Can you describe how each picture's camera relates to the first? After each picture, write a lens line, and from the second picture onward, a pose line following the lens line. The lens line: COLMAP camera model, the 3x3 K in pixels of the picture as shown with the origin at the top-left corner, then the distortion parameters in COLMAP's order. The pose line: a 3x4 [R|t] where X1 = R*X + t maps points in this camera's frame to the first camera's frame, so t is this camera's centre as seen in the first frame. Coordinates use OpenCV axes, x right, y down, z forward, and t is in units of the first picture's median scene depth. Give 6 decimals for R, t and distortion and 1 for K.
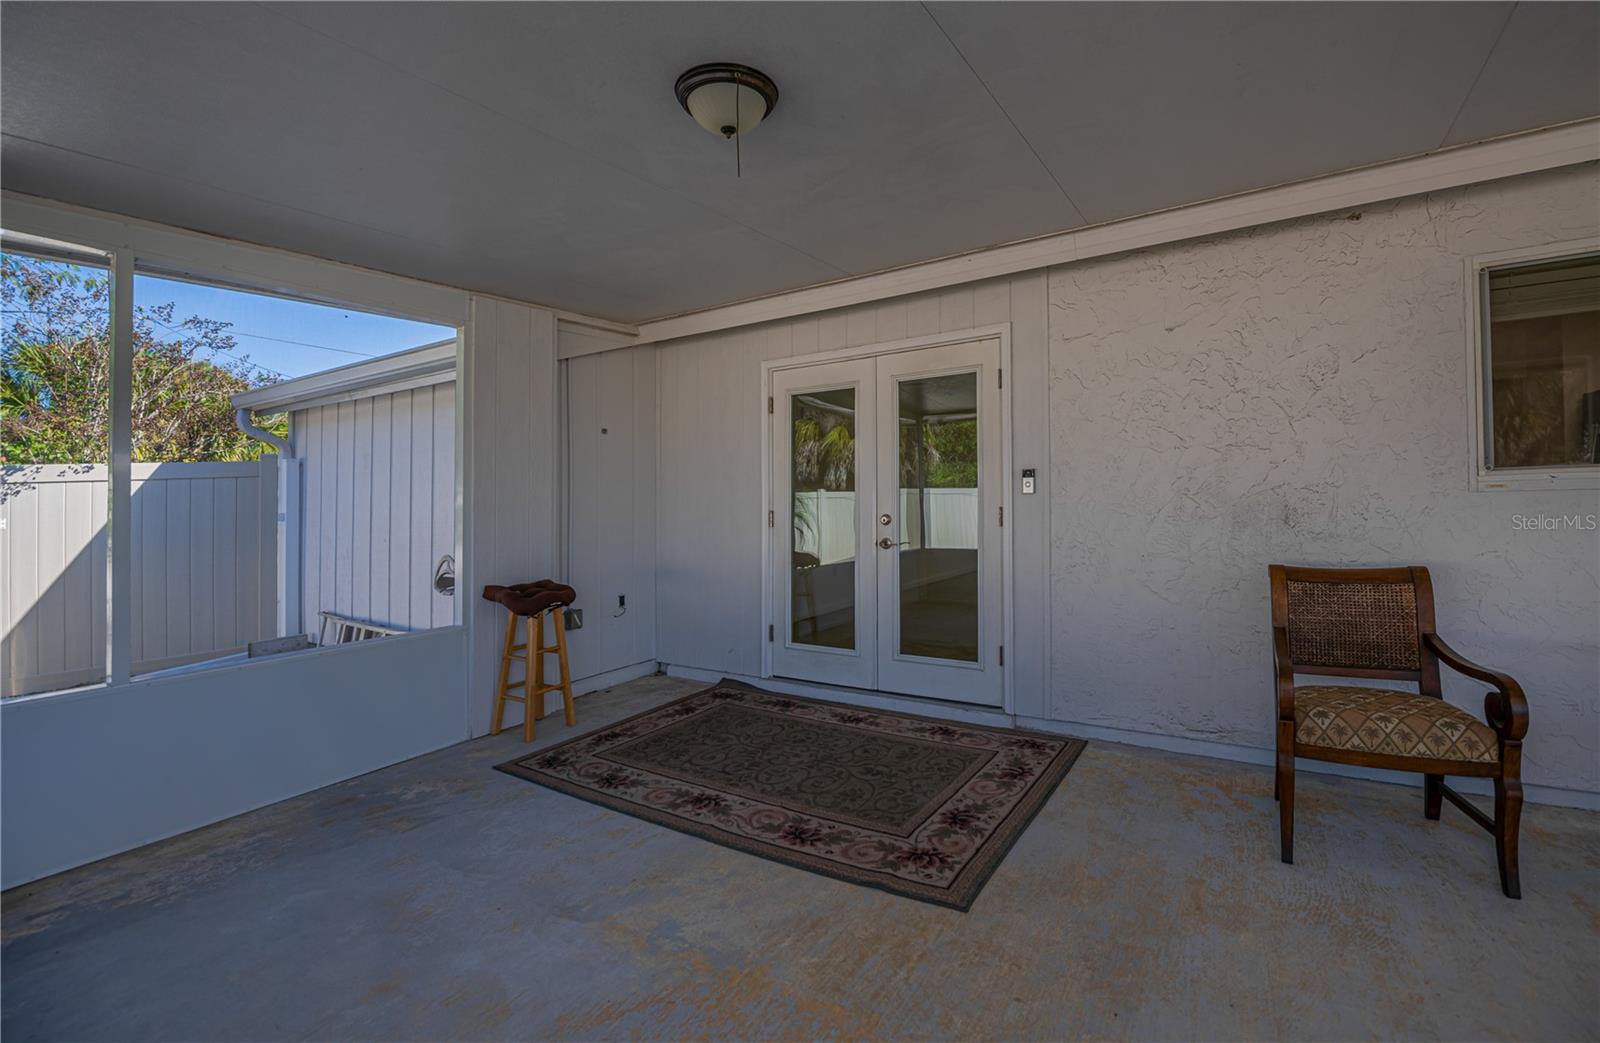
lens RADIAL K [[680.0, 0, 848.6], [0, 680.0, 500.2], [0, 0, 1]] dist [0.002939, -0.000430]
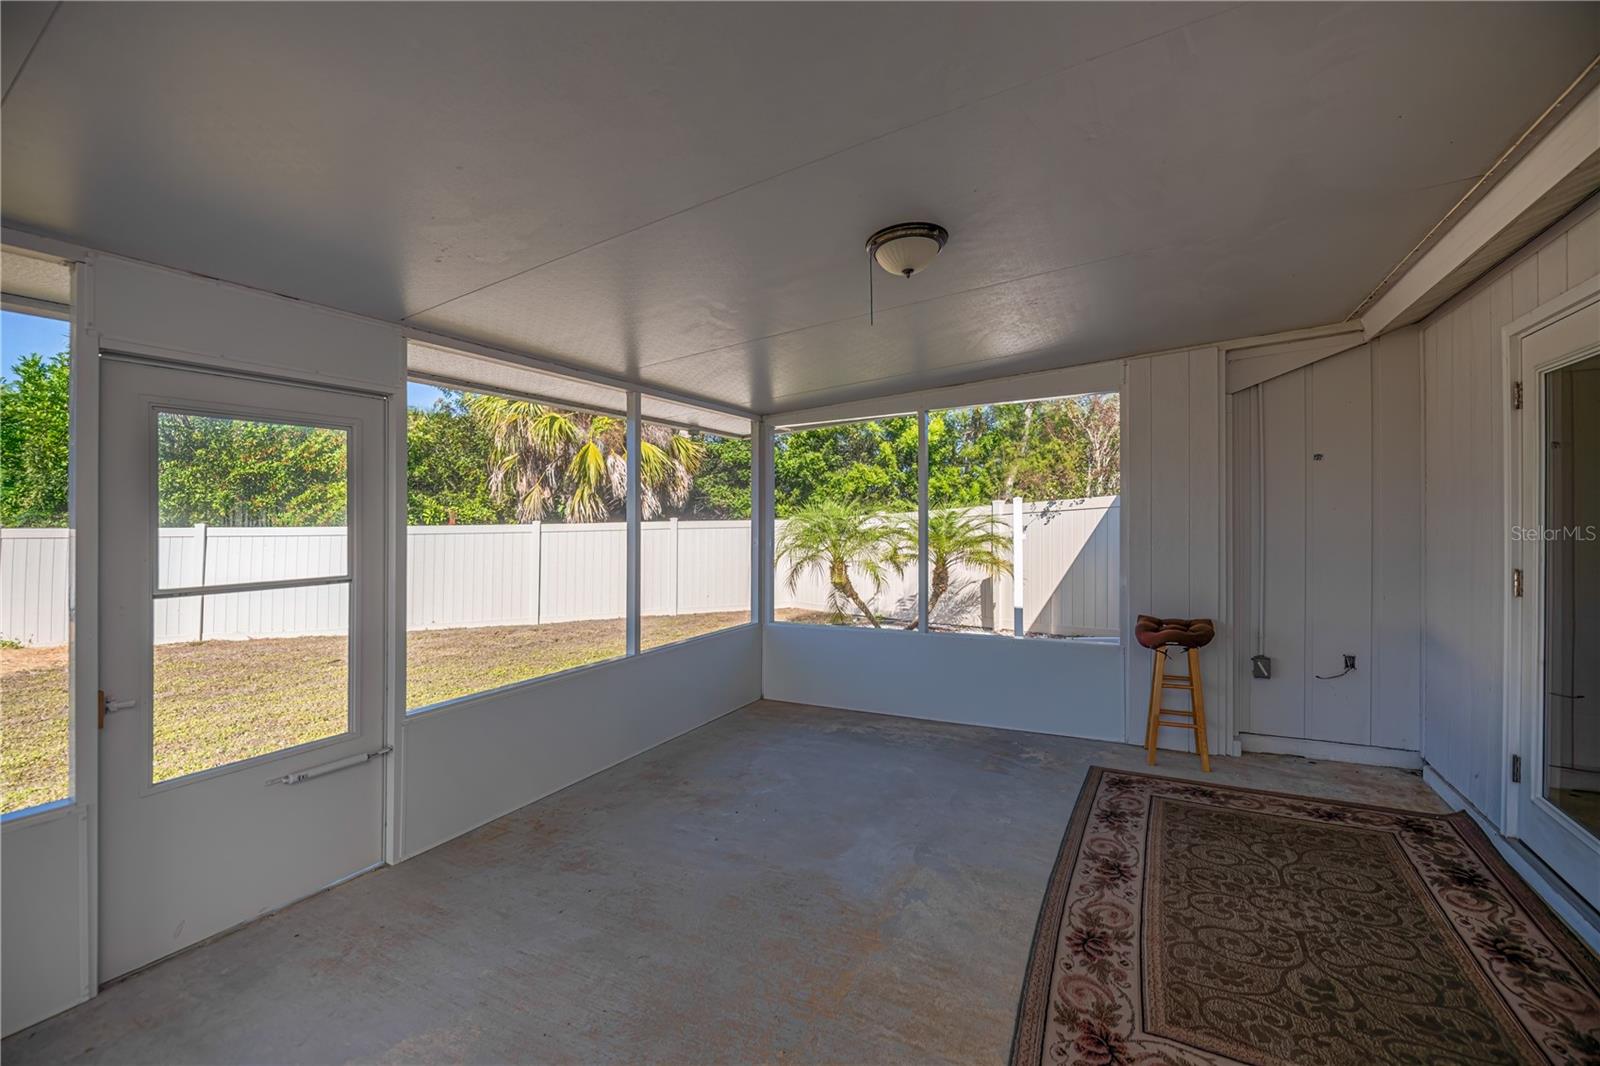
lens RADIAL K [[642.7, 0, 799.7], [0, 642.7, 520.3], [0, 0, 1]] dist [-0.008412, -0.002553]
pose [[0.049503, 0.016030, -0.998645, 0.575828], [0.015399, 0.999740, 0.016811, -0.065639], [0.998655, -0.016210, 0.049244, 0.451023]]
